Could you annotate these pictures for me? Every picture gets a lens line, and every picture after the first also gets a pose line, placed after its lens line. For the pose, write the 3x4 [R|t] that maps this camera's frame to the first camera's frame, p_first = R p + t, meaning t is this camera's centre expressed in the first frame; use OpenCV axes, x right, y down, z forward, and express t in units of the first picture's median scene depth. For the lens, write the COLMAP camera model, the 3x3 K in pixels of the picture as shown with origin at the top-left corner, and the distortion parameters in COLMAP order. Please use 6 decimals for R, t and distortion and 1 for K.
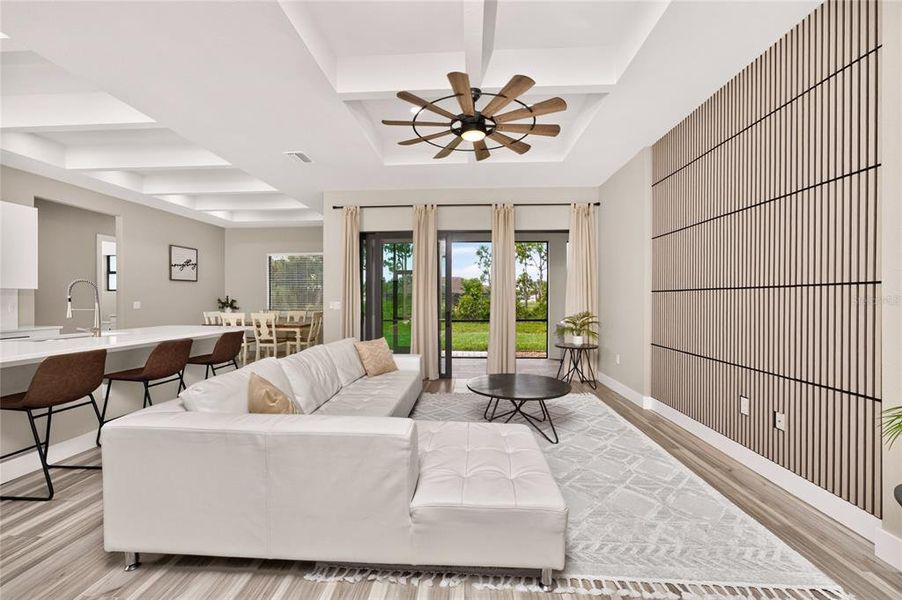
lens RADIAL K [[361.5, 0, 447.7], [0, 361.5, 300.4], [0, 0, 1]] dist [0.000043, 0.003443]
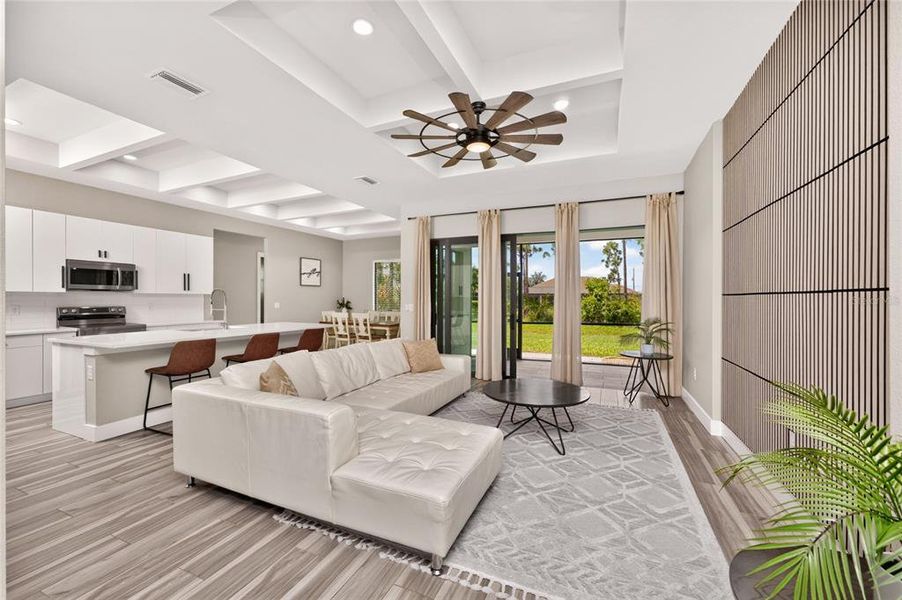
lens RADIAL K [[361.5, 0, 443.6], [0, 361.5, 300.3], [0, 0, 1]] dist [0.000043, 0.003443]
pose [[0.935856, 0.002221, -0.352376, 0.266755], [-0.002832, 0.999995, -0.001216, -0.009897], [0.352372, 0.002136, 0.935858, -0.006673]]
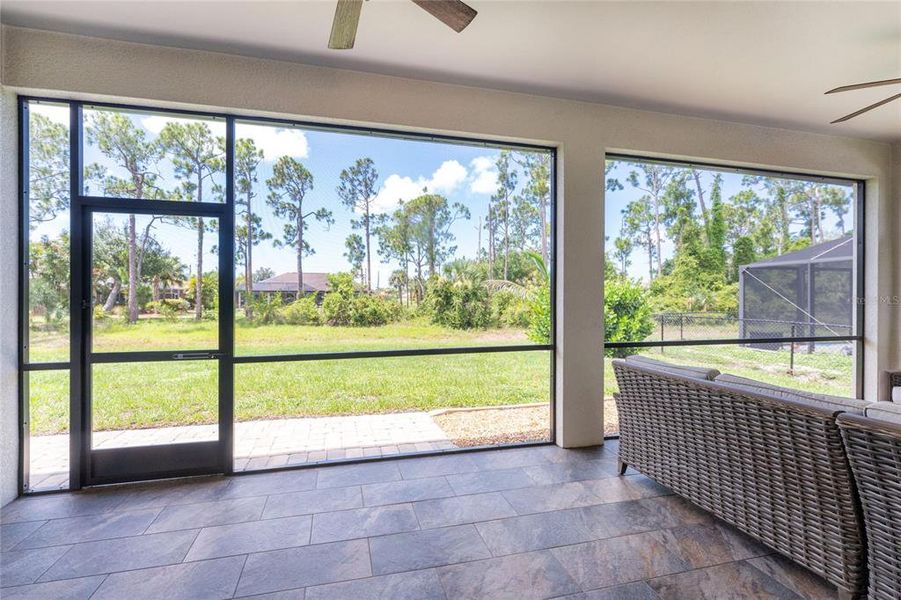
lens RADIAL K [[361.1, 0, 462.6], [0, 361.1, 298.9], [0, 0, 1]] dist [0.000043, 0.003443]
pose [[0.922439, -0.000664, 0.386143, 0.070725], [0.001367, 0.999998, -0.001545, 0.006313], [-0.386141, 0.001953, 0.922438, 1.441602]]
